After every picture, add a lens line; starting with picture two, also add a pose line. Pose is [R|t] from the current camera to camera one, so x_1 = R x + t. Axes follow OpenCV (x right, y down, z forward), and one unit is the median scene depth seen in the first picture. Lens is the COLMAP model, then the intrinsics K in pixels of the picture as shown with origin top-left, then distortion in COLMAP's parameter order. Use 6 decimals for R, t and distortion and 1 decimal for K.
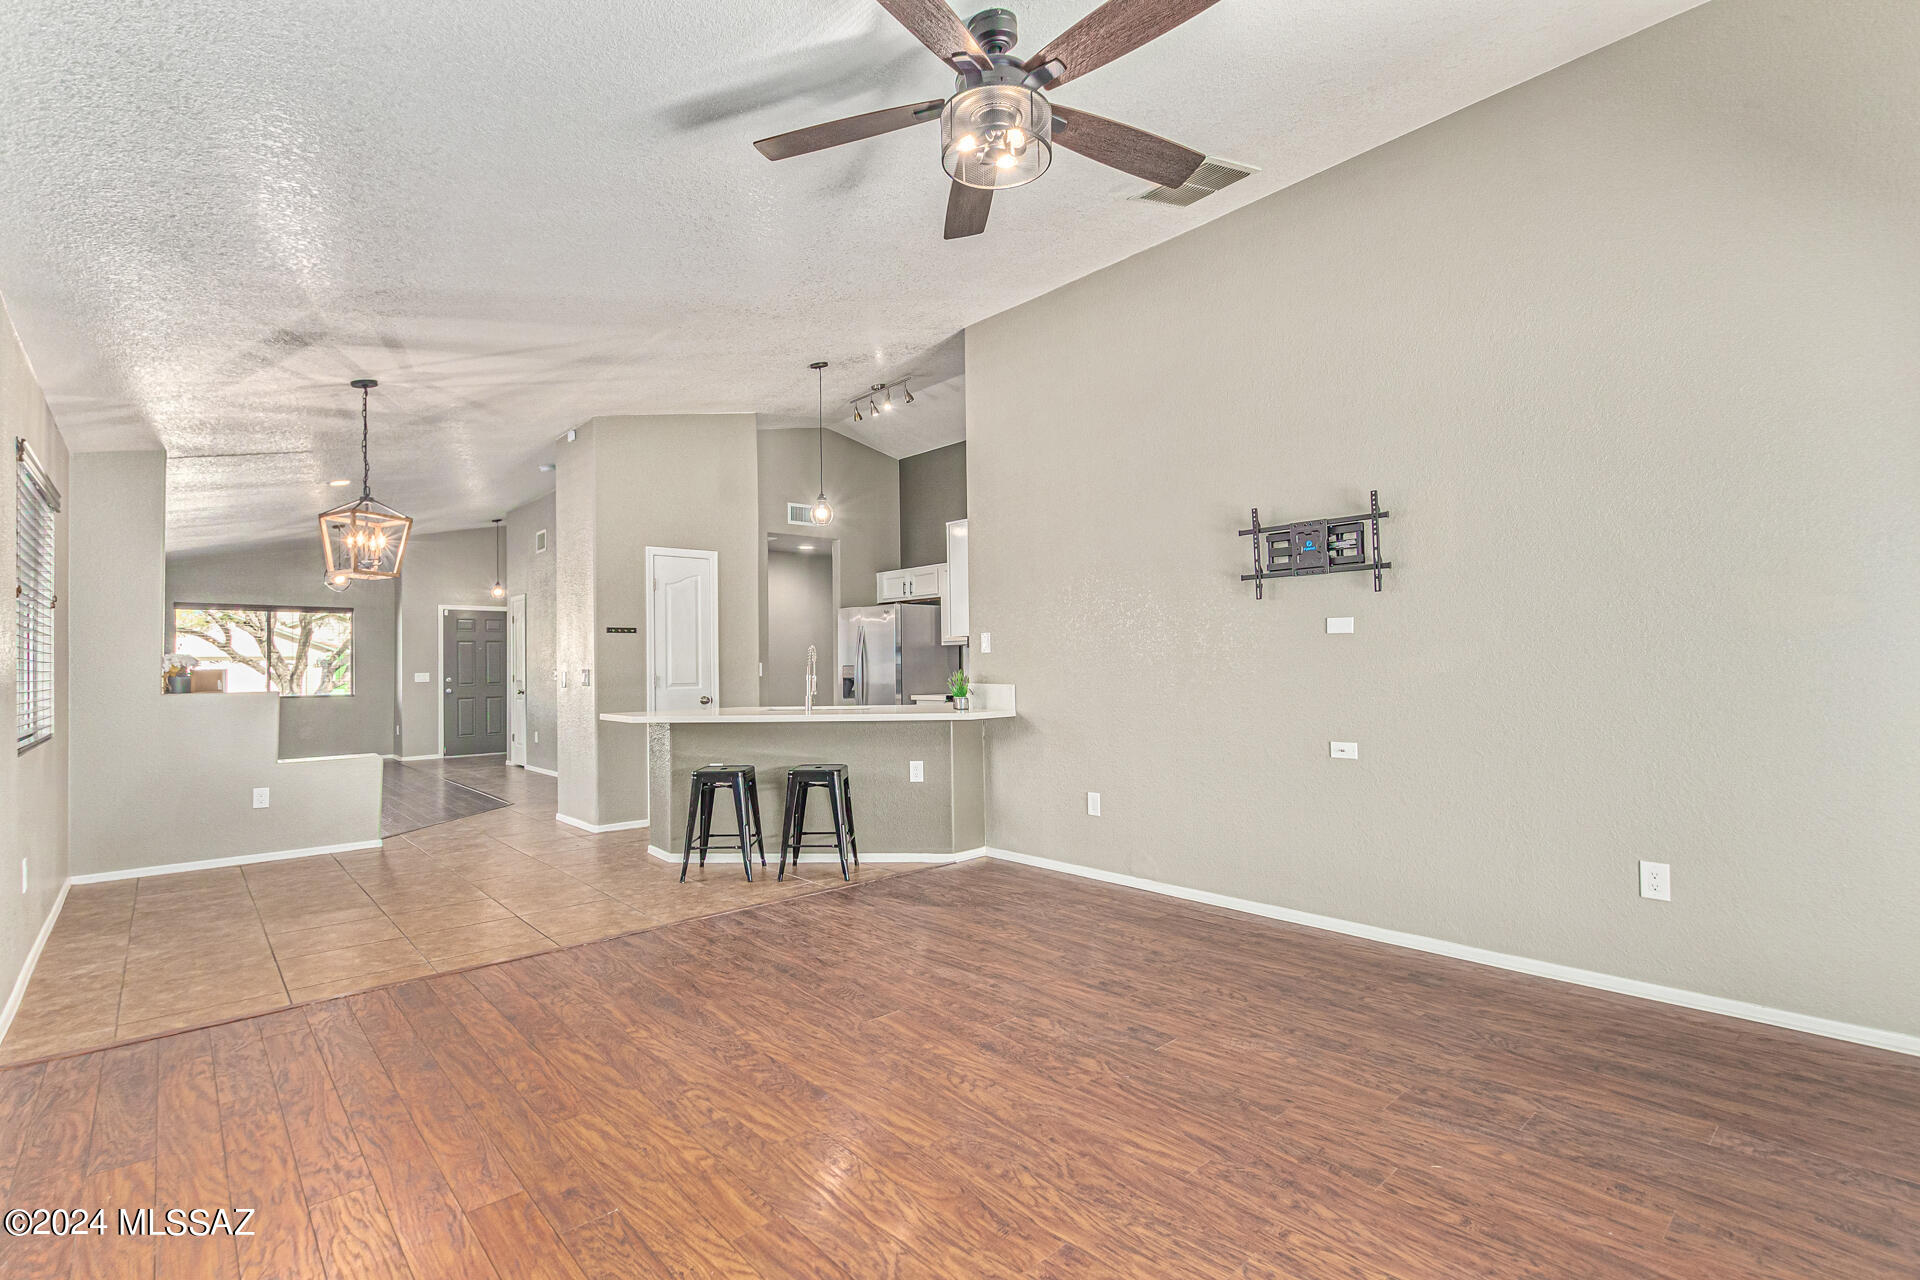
lens RADIAL K [[893.0, 0, 971.6], [0, 893.0, 645.5], [0, 0, 1]] dist [0.008359, -0.003071]
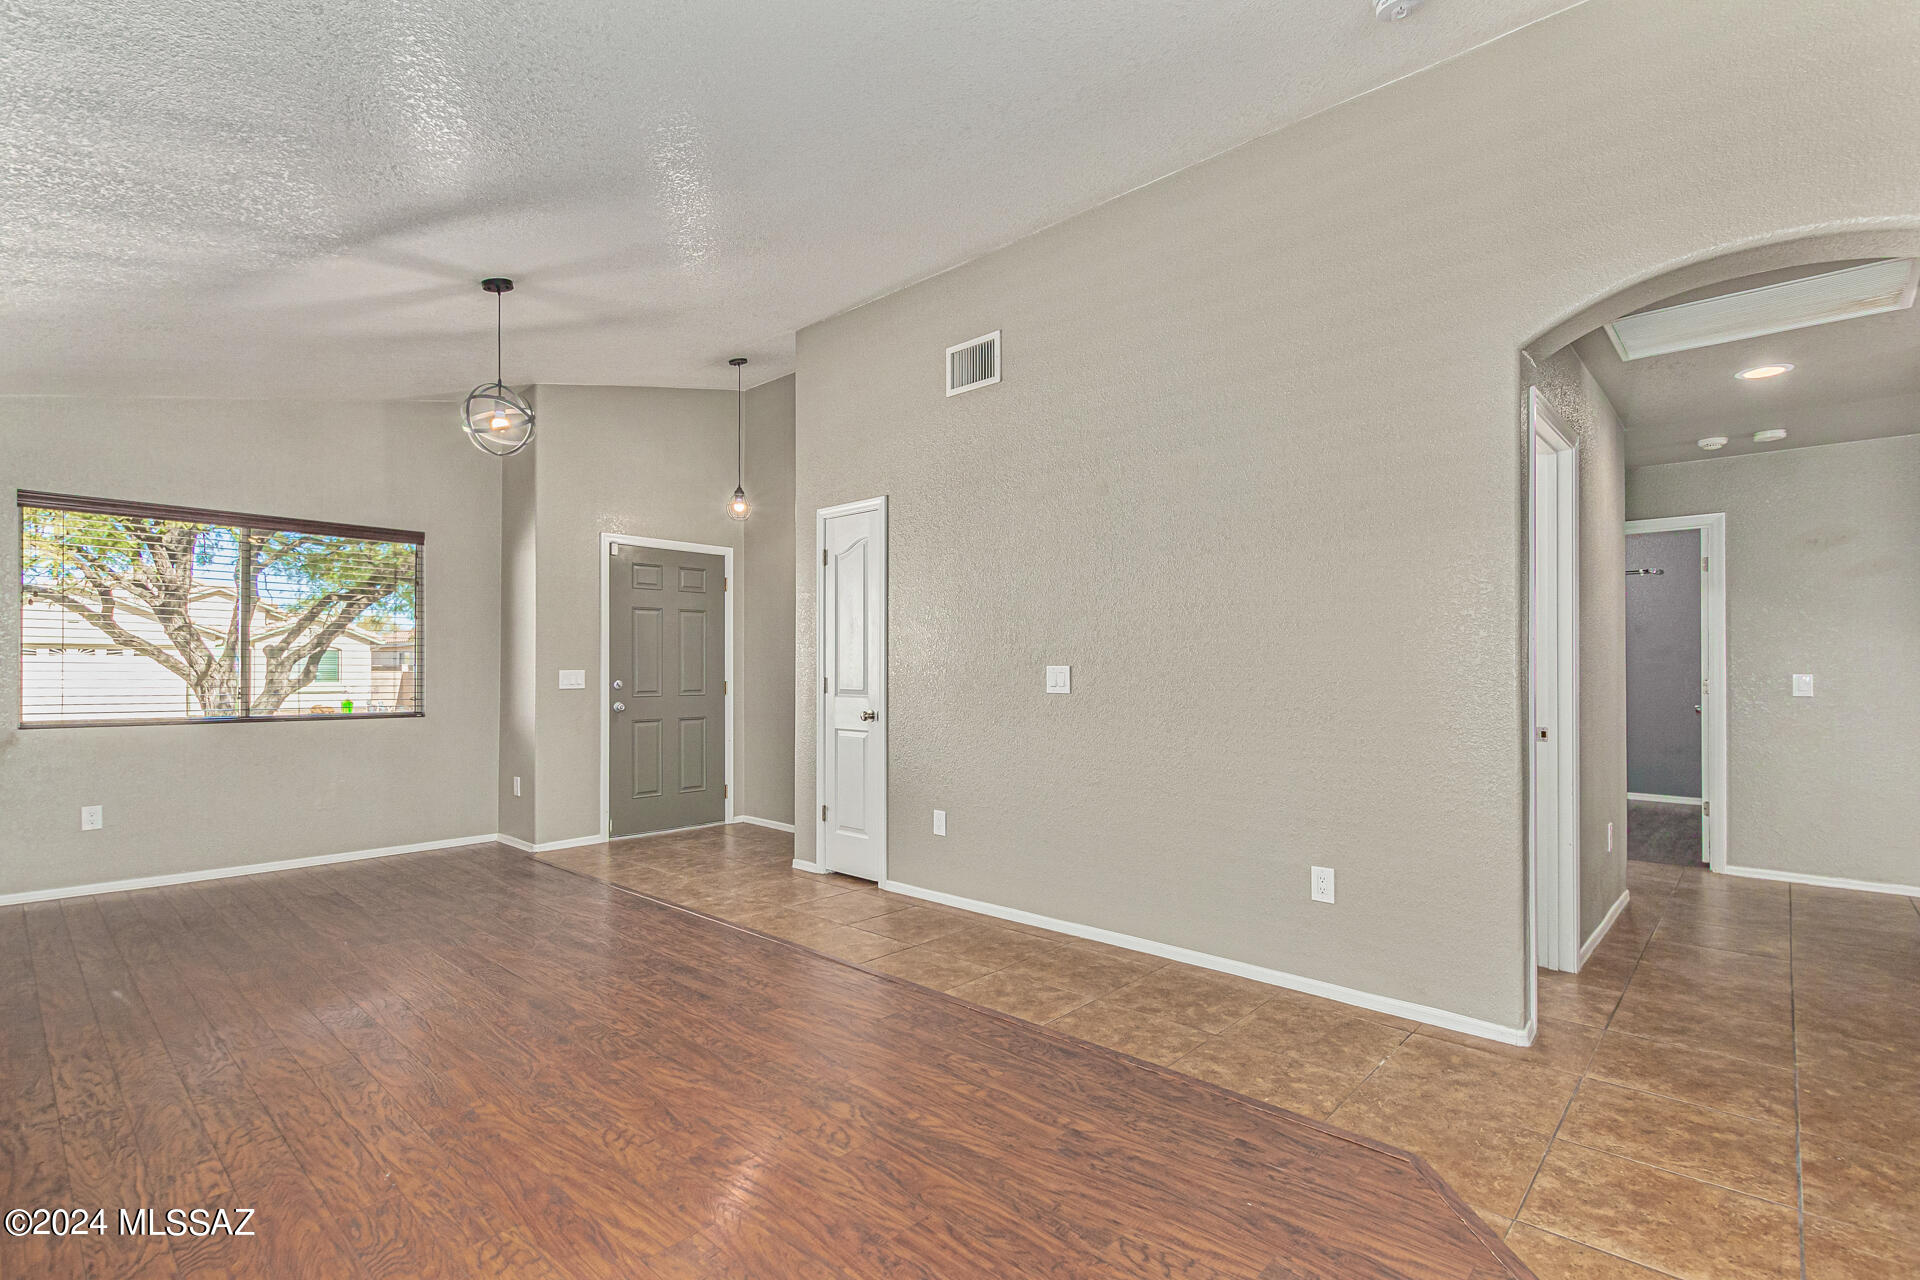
lens RADIAL K [[893.0, 0, 966.1], [0, 893.0, 658.8], [0, 0, 1]] dist [0.008359, -0.003071]
pose [[0.995104, 0.021406, 0.096491, -0.984309], [-0.021736, 0.999761, 0.002372, 0.042086], [-0.096417, -0.004457, 0.995331, 1.085656]]
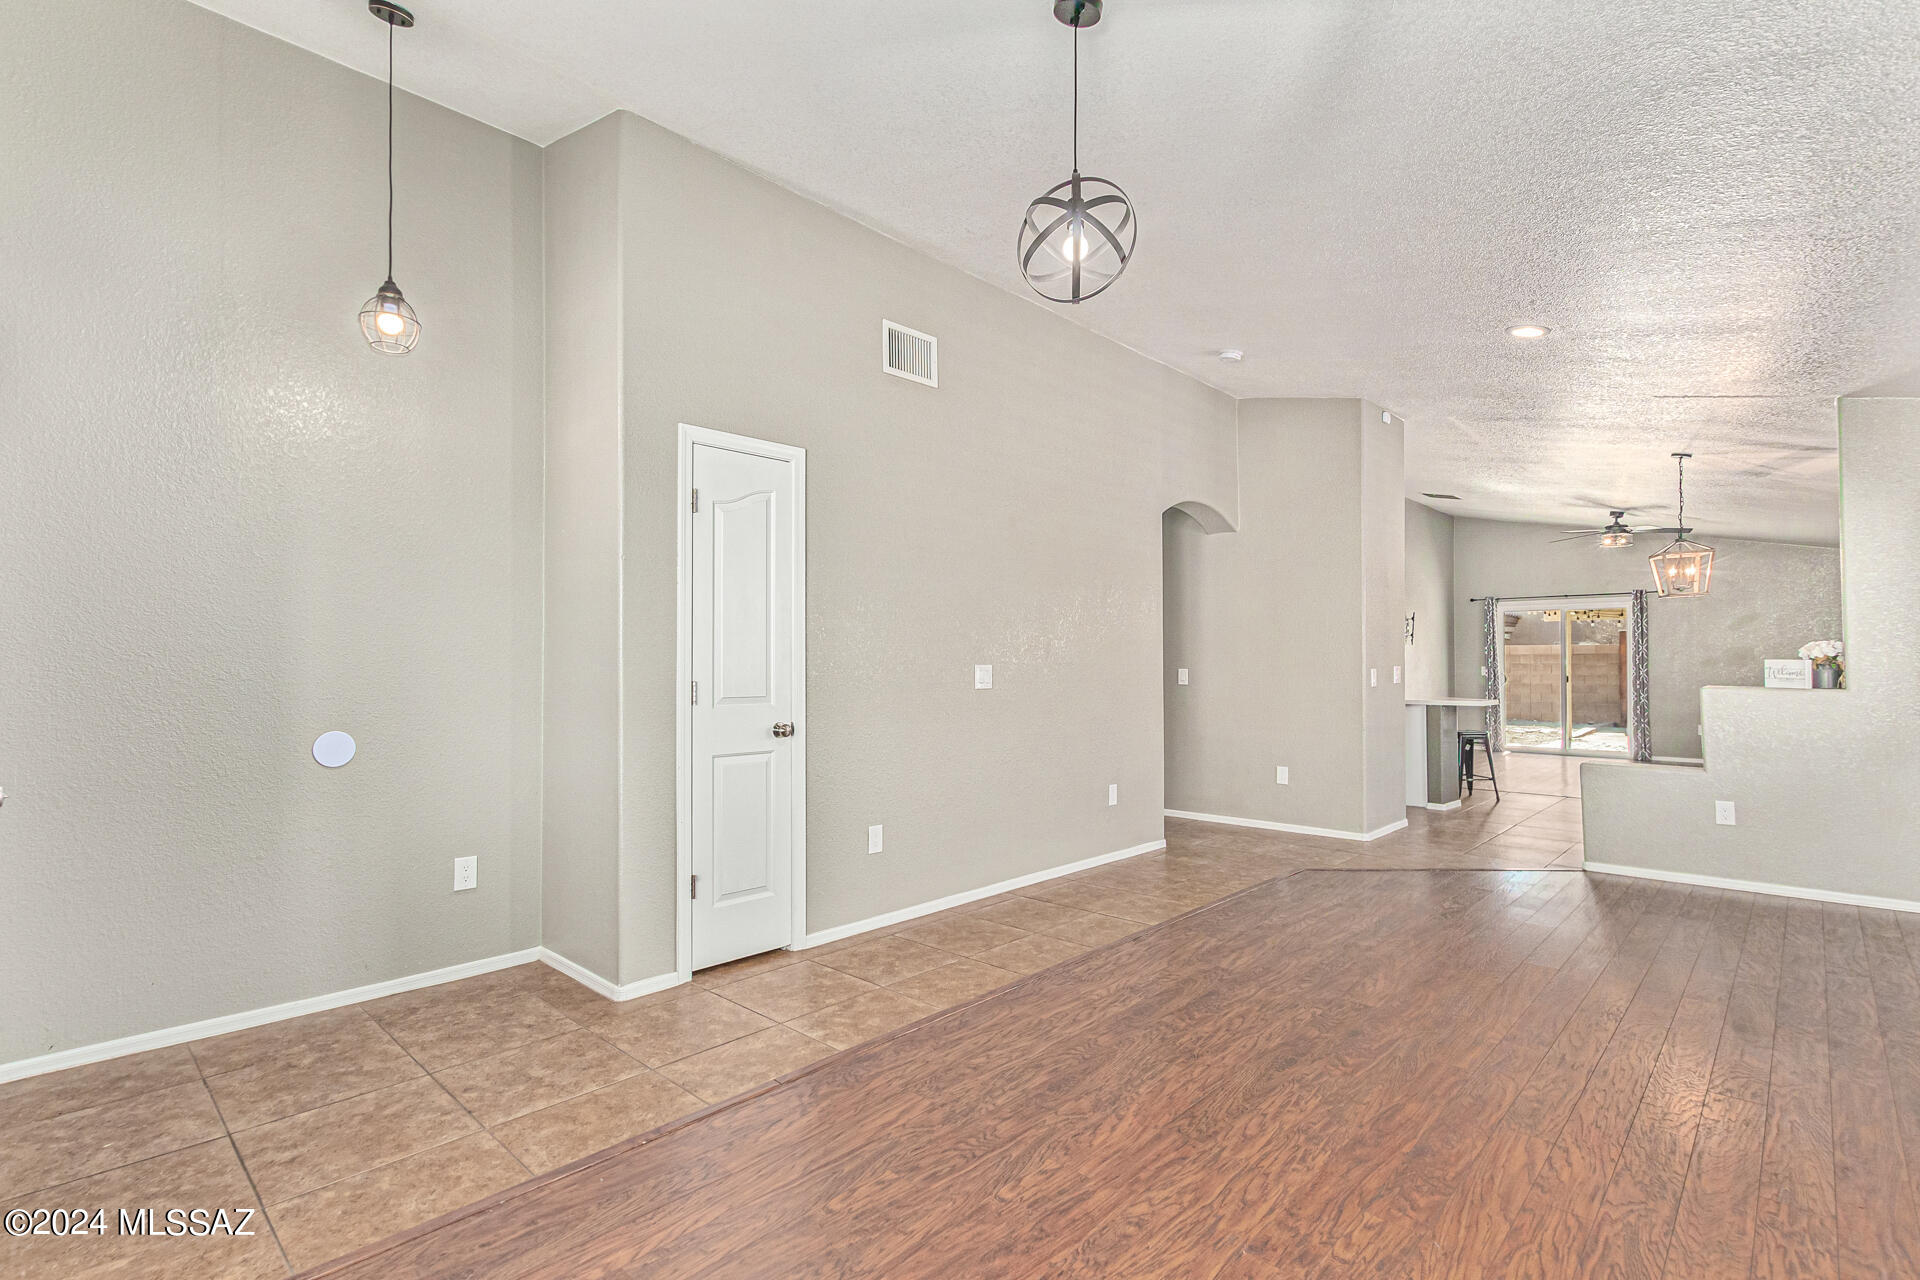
lens RADIAL K [[893.0, 0, 962.7], [0, 893.0, 646.7], [0, 0, 1]] dist [0.008359, -0.003071]
pose [[-0.081706, 0.043169, 0.995721, -1.711746], [-0.014248, 0.998909, -0.044477, 0.069836], [-0.996555, -0.017821, -0.081002, 1.940413]]
